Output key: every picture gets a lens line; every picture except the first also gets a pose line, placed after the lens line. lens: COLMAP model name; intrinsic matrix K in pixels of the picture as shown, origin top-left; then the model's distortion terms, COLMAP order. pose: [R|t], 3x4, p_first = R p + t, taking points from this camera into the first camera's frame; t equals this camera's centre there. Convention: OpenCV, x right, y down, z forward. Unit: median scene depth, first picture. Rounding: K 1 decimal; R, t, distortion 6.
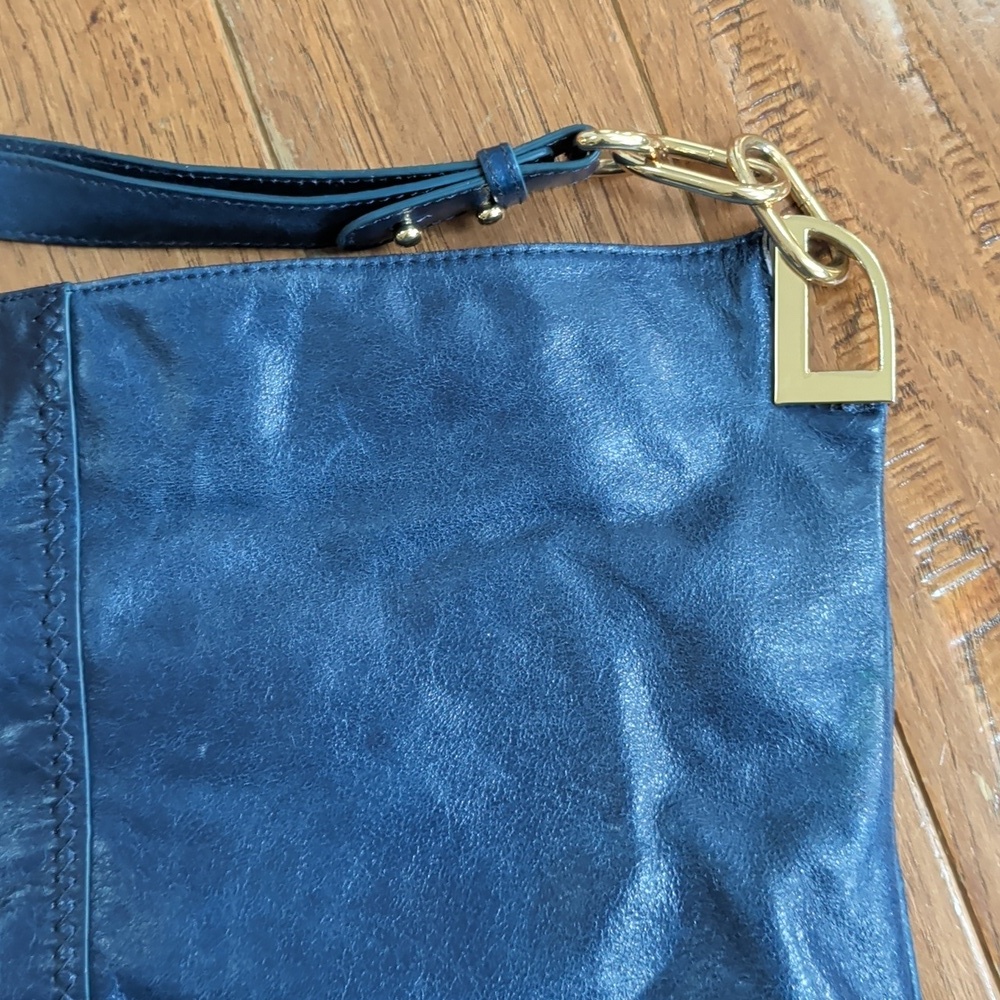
lens RADIAL K [[1366.6, 0, 497.1], [0, 1366.6, 502.7], [0, 0, 1]] dist [-0.027352, 0.000000]
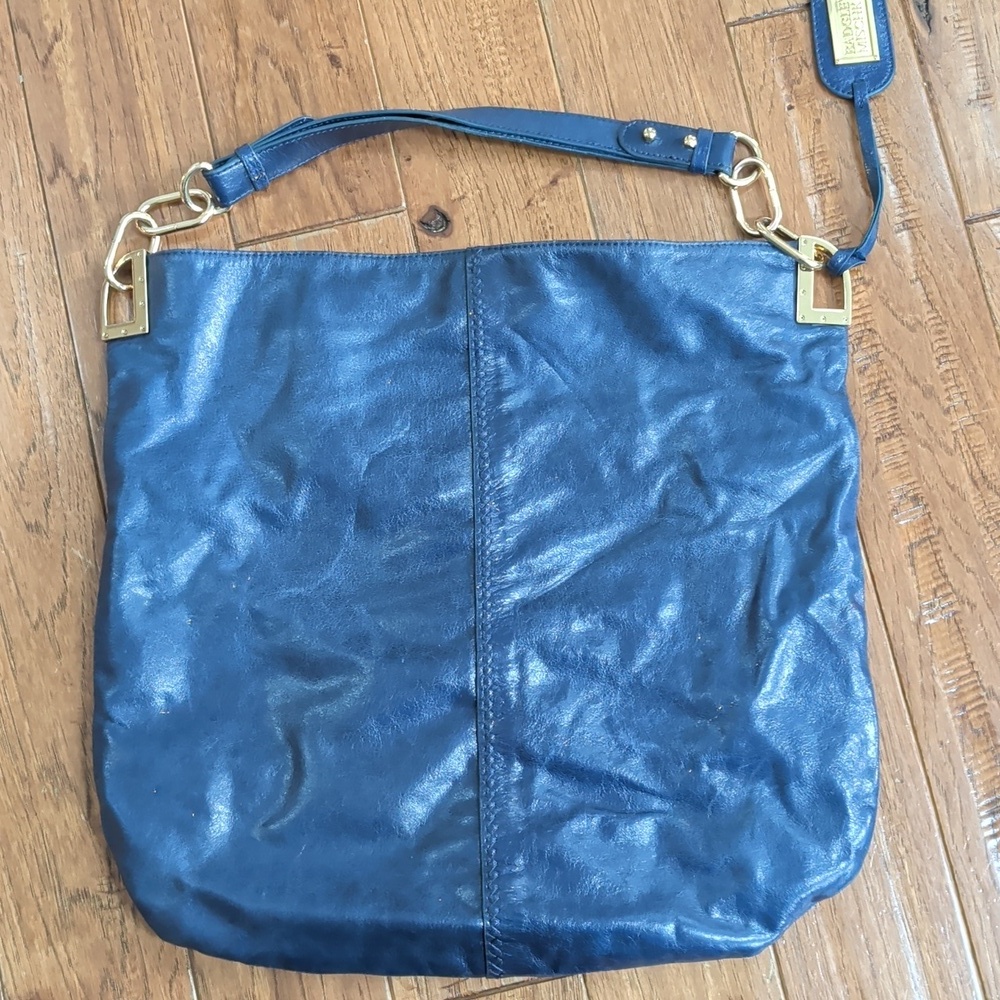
lens RADIAL K [[1366.6, 0, 501.0], [0, 1366.6, 496.5], [0, 0, 1]] dist [-0.027352, 0.000000]
pose [[0.990984, 0.129709, -0.033548, -0.218680], [-0.131486, 0.989637, -0.057712, 0.222022], [0.025715, 0.061603, 0.997769, -1.100100]]
